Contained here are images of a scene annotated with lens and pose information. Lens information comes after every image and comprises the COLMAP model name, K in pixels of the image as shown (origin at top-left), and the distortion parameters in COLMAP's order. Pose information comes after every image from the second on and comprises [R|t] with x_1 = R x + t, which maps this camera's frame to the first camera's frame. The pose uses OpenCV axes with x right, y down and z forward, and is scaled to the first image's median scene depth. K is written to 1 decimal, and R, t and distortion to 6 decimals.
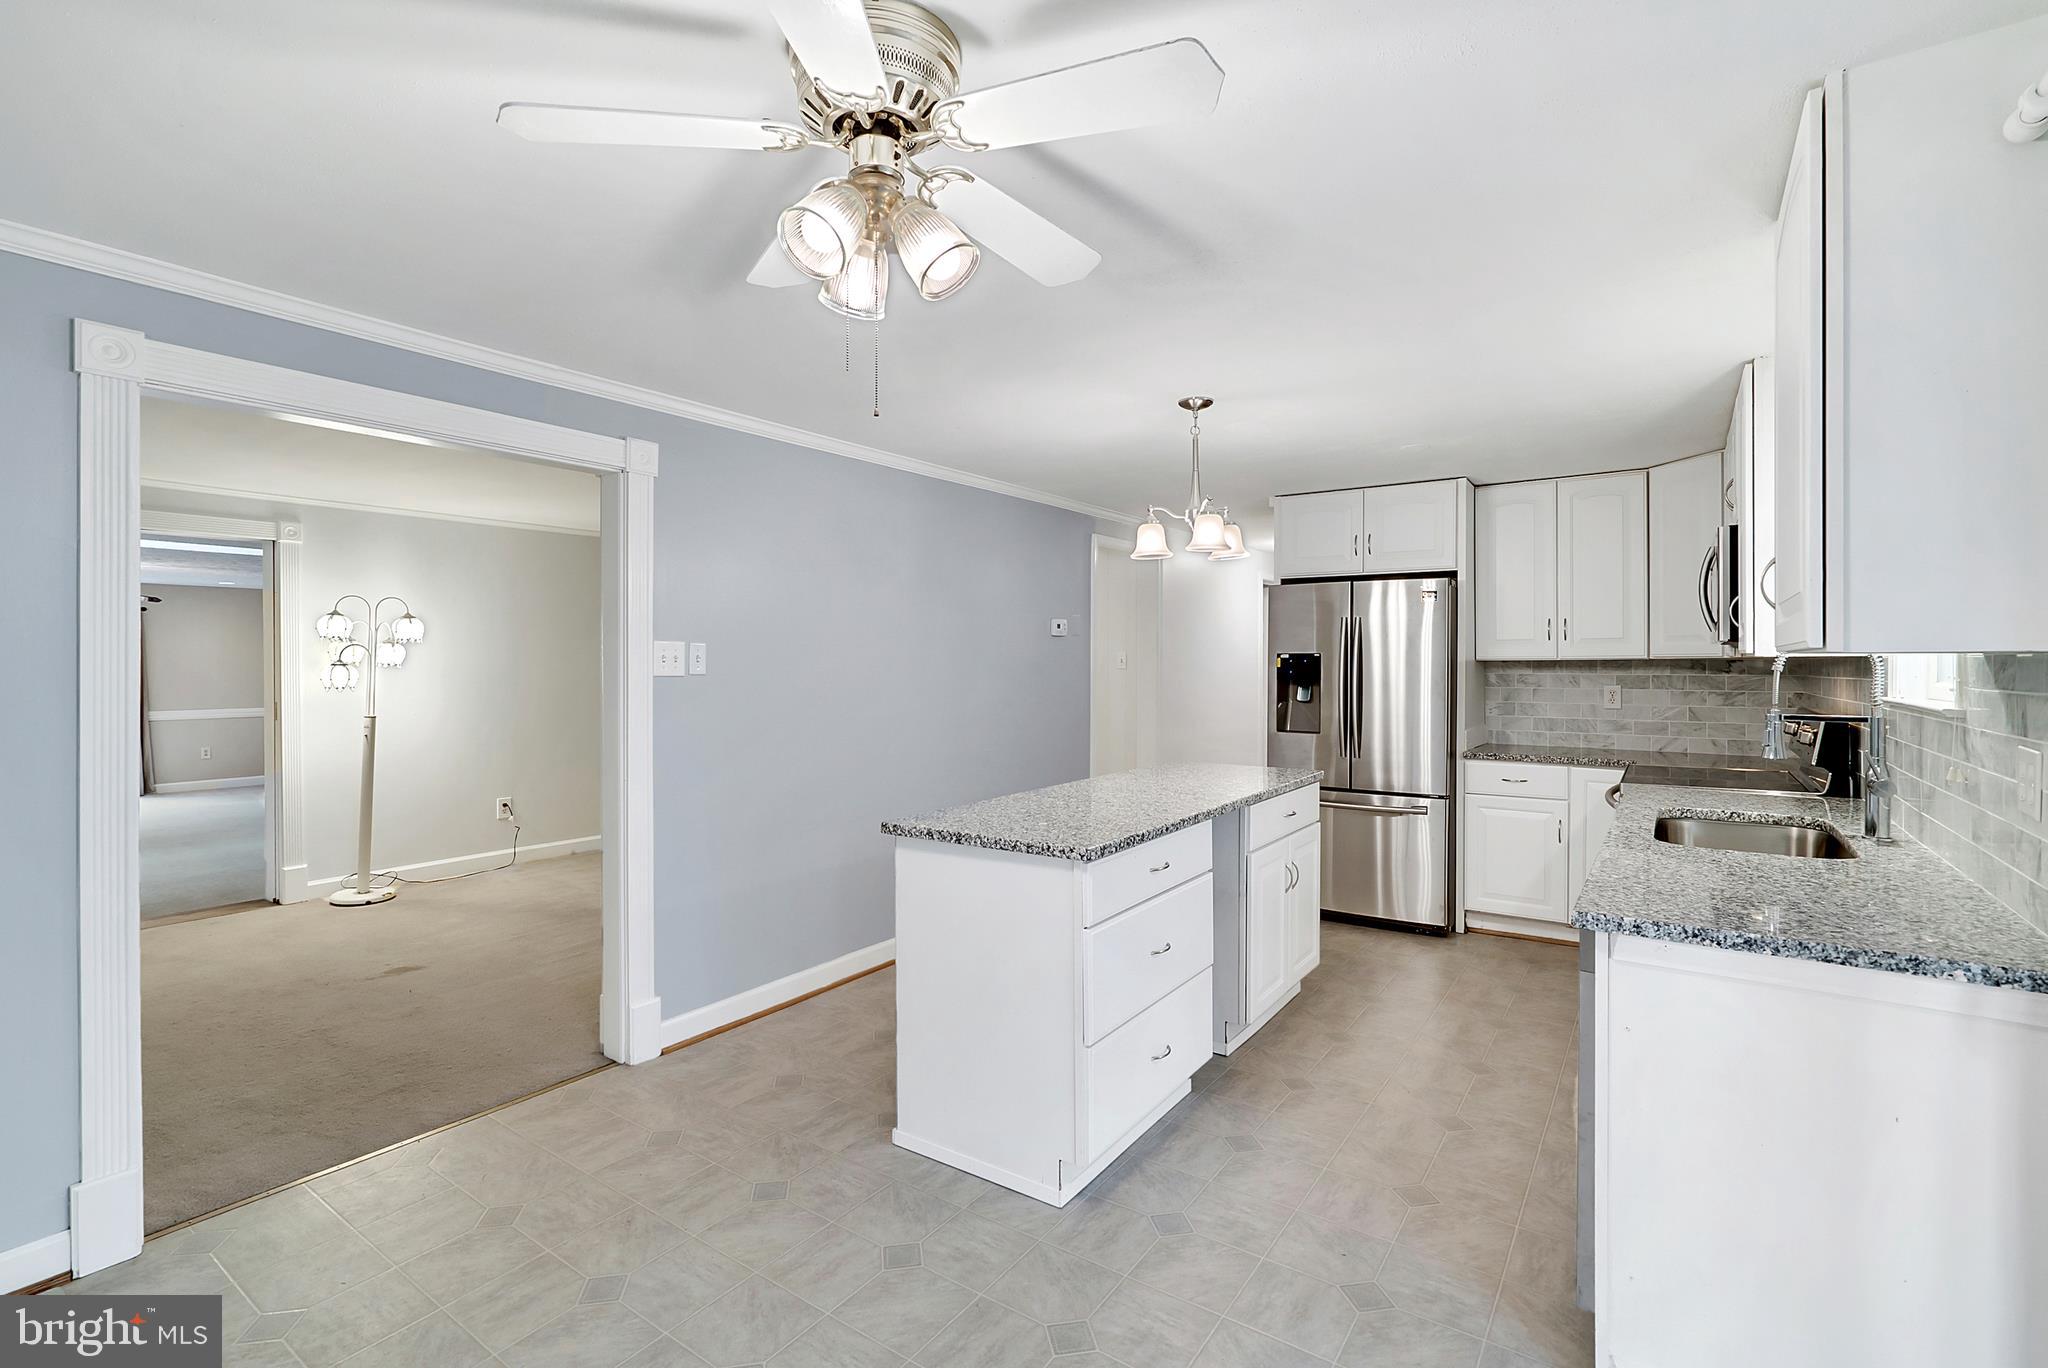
lens RADIAL K [[924.0, 0, 1031.4], [0, 924.0, 662.7], [0, 0, 1]] dist [-0.001304, 0.000060]
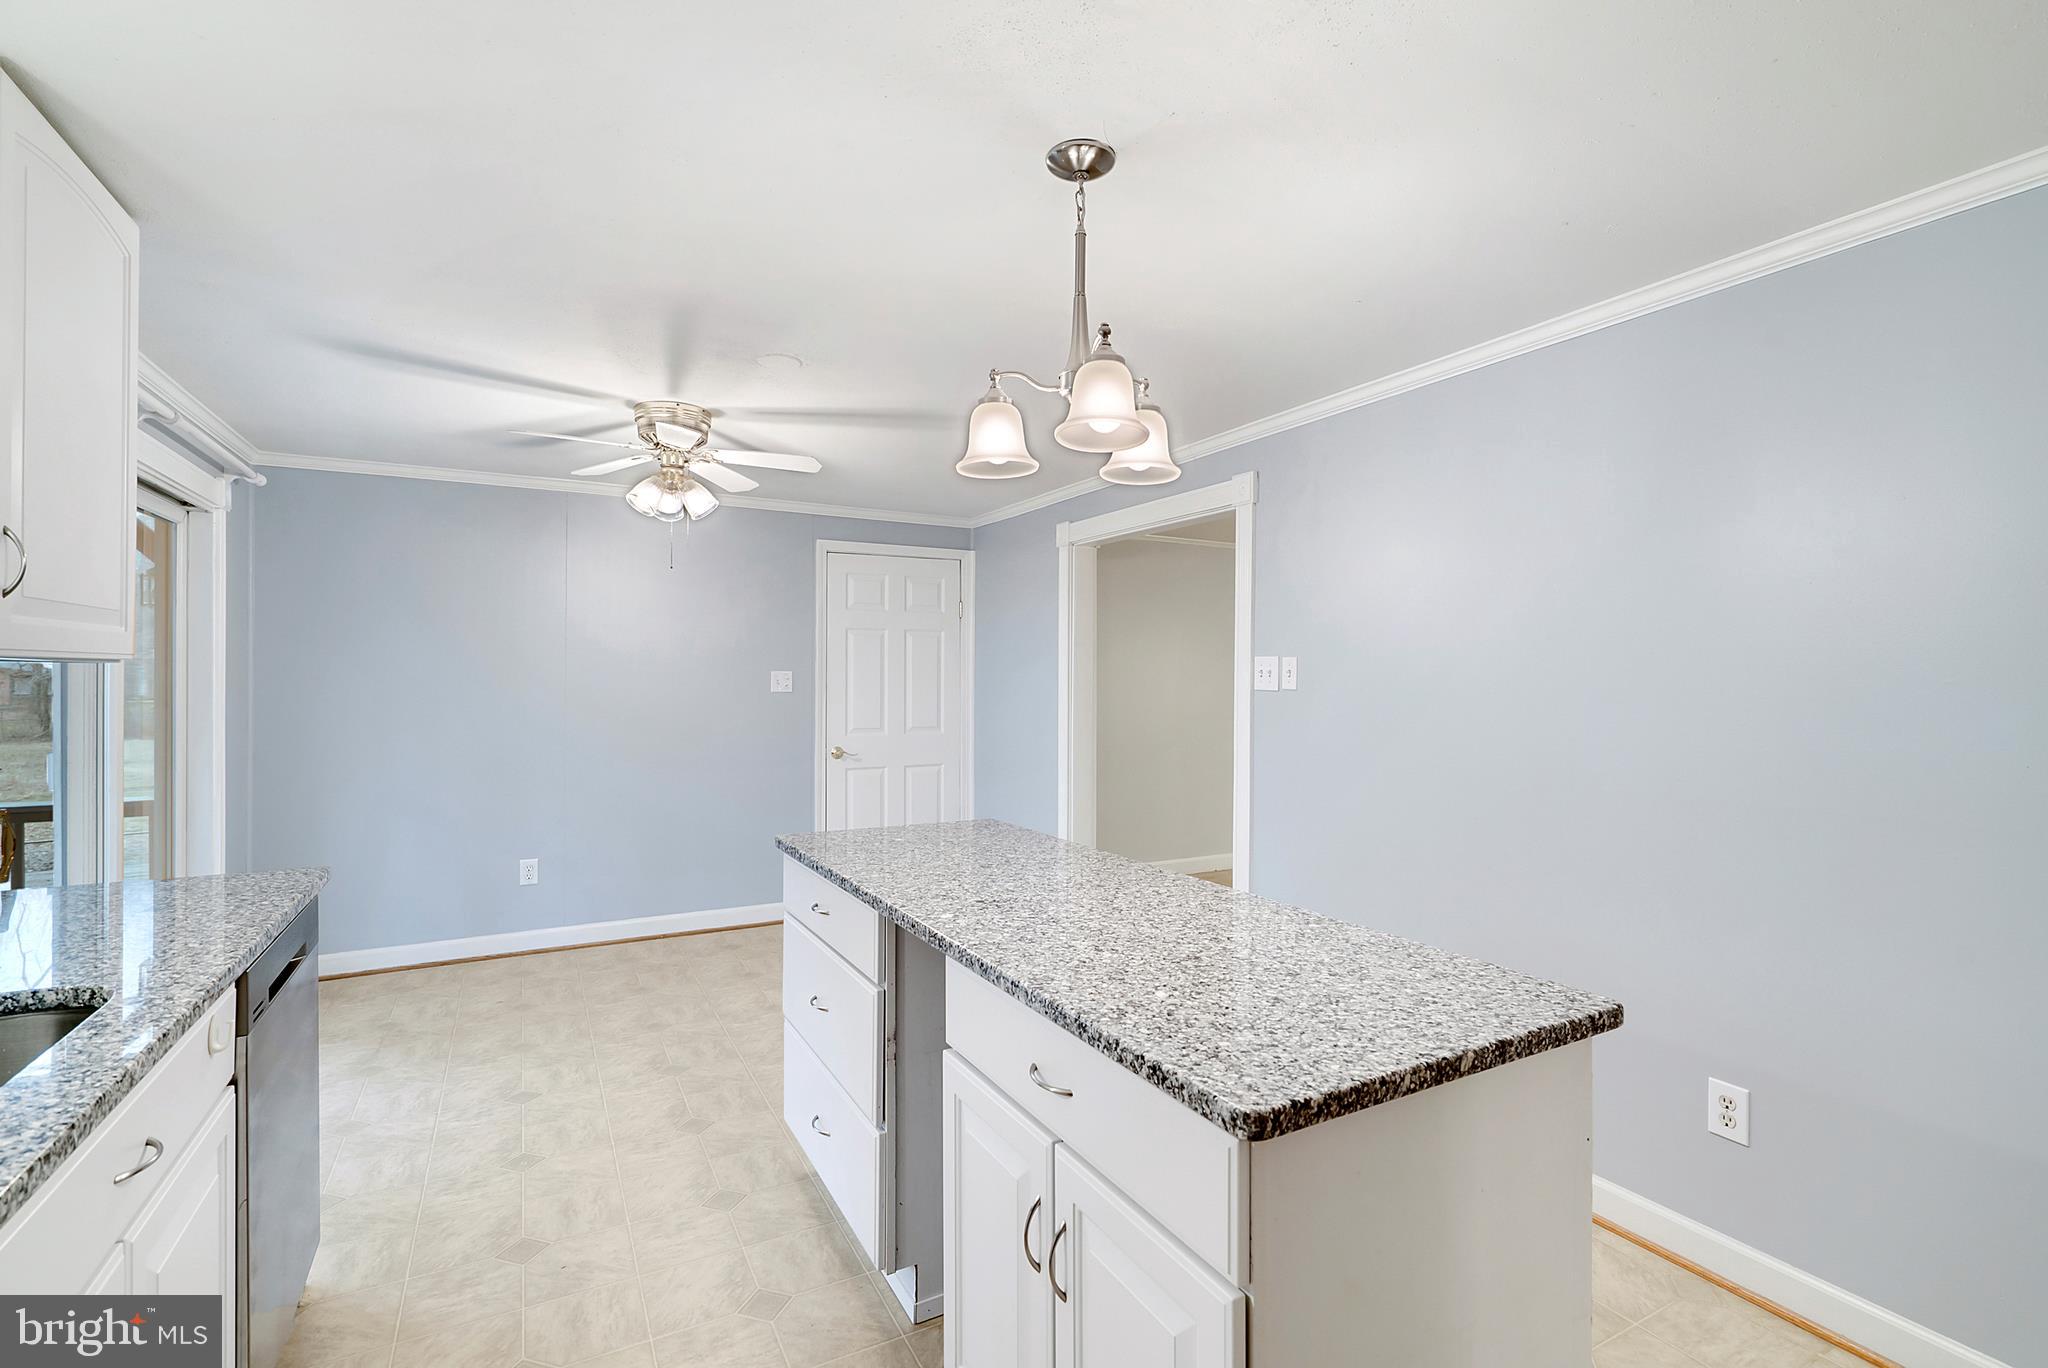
lens RADIAL K [[943.8, 0, 1030.9], [0, 943.8, 683.8], [0, 0, 1]] dist [-0.003179, -0.000930]
pose [[-0.449832, 0.004646, -0.893101, 0.641739], [-0.007041, 0.999937, 0.008748, -0.000170], [0.893086, 0.010223, -0.449770, 1.200731]]
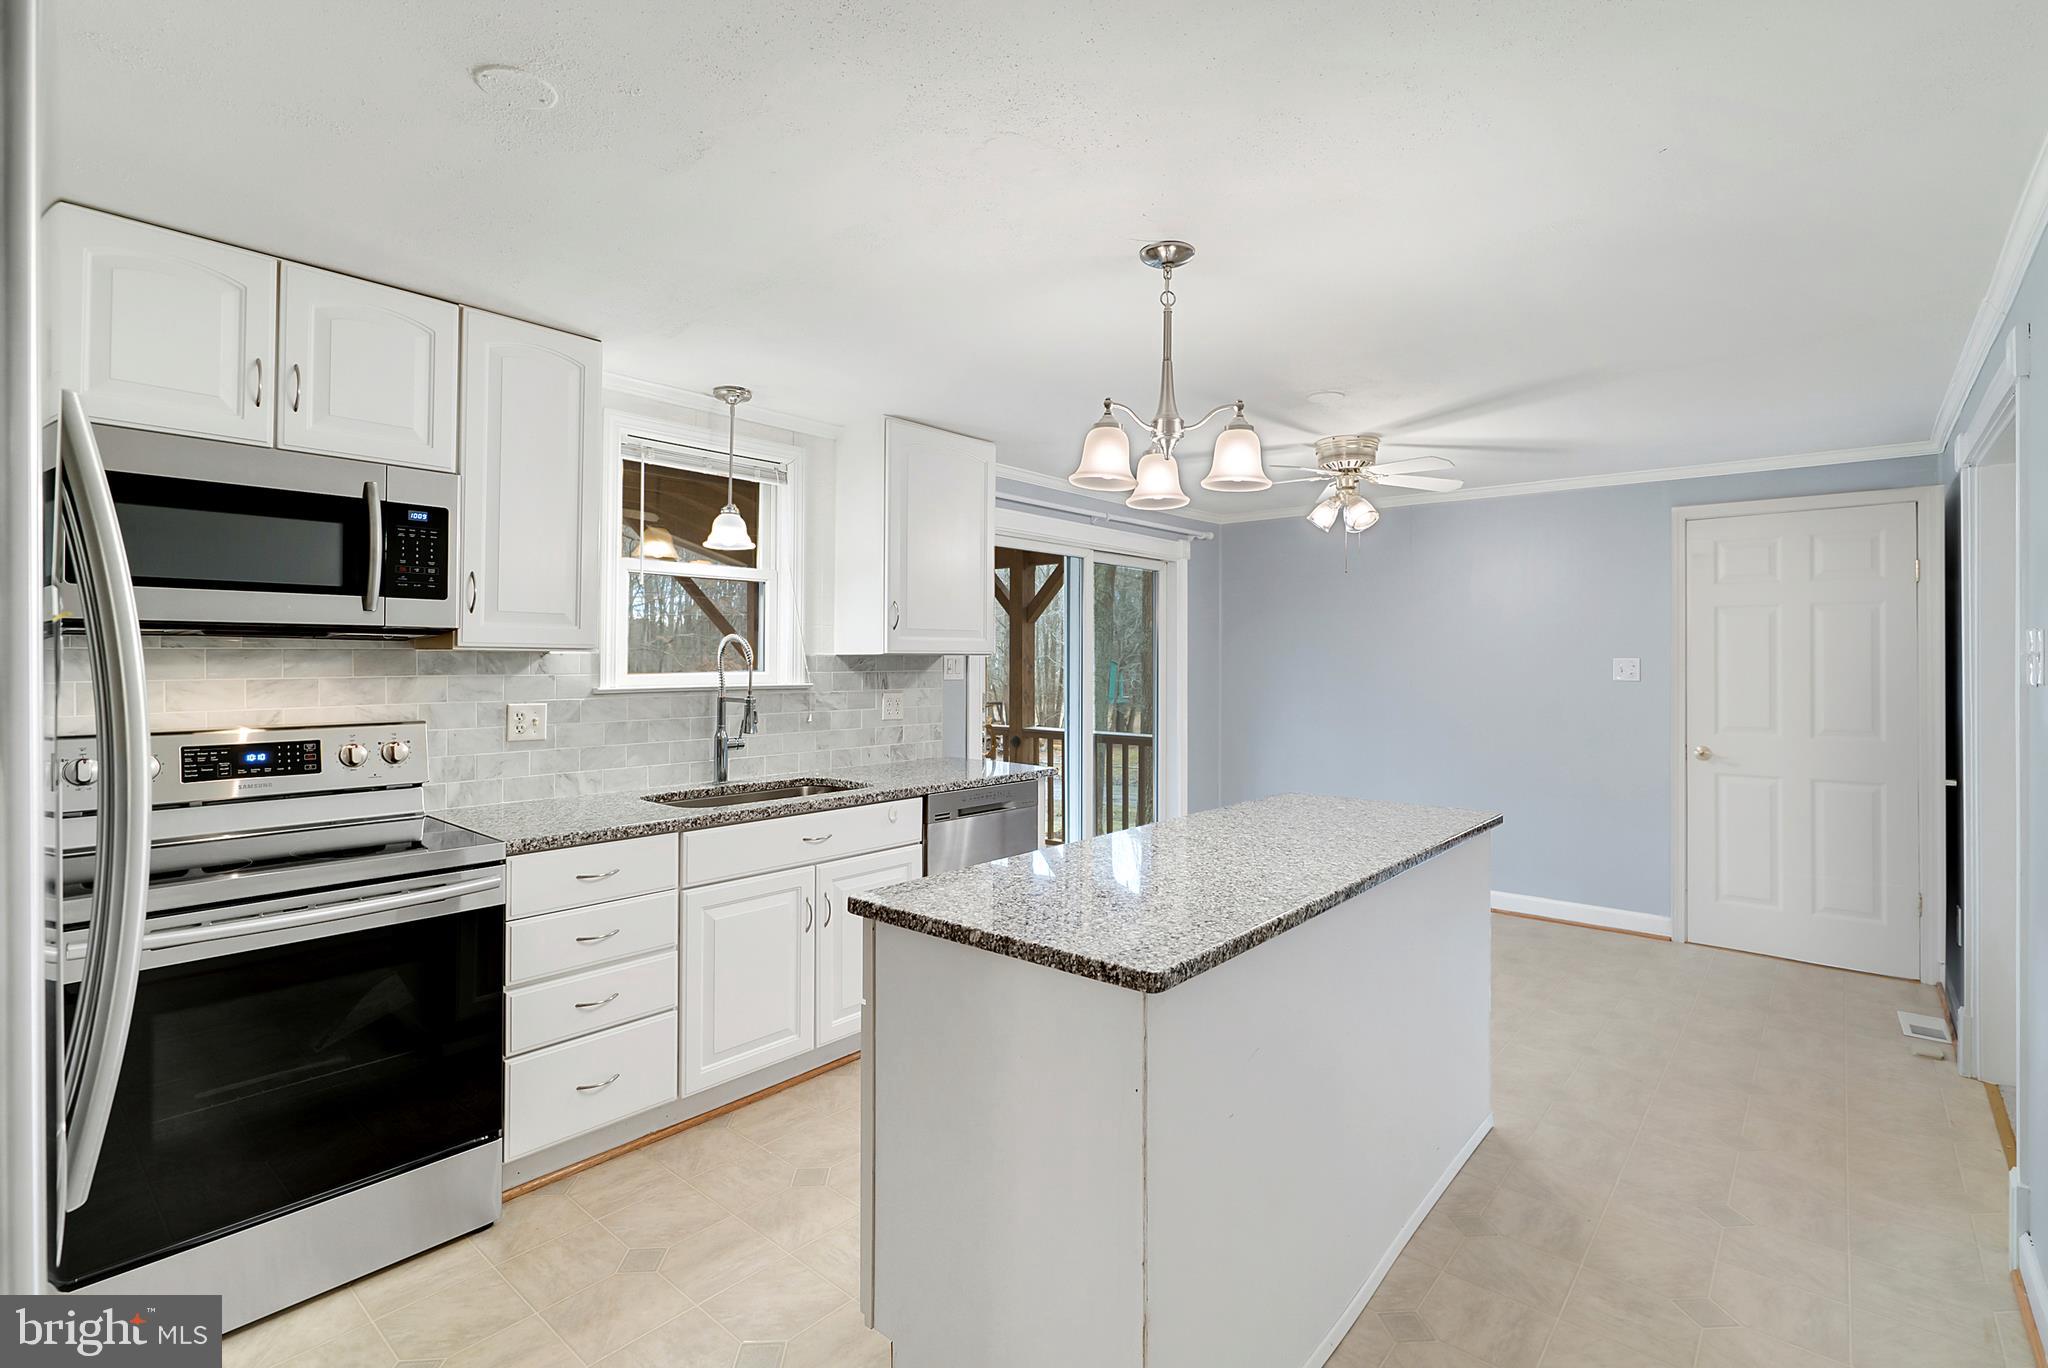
lens RADIAL K [[952.4, 0, 1021.8], [0, 952.4, 650.7], [0, 0, 1]] dist [-0.002680, -0.000383]
pose [[-0.993809, -0.002522, 0.111077, 0.202247], [-0.003440, 0.999962, -0.008068, -0.000736], [-0.111053, -0.008400, -0.993779, 1.650087]]
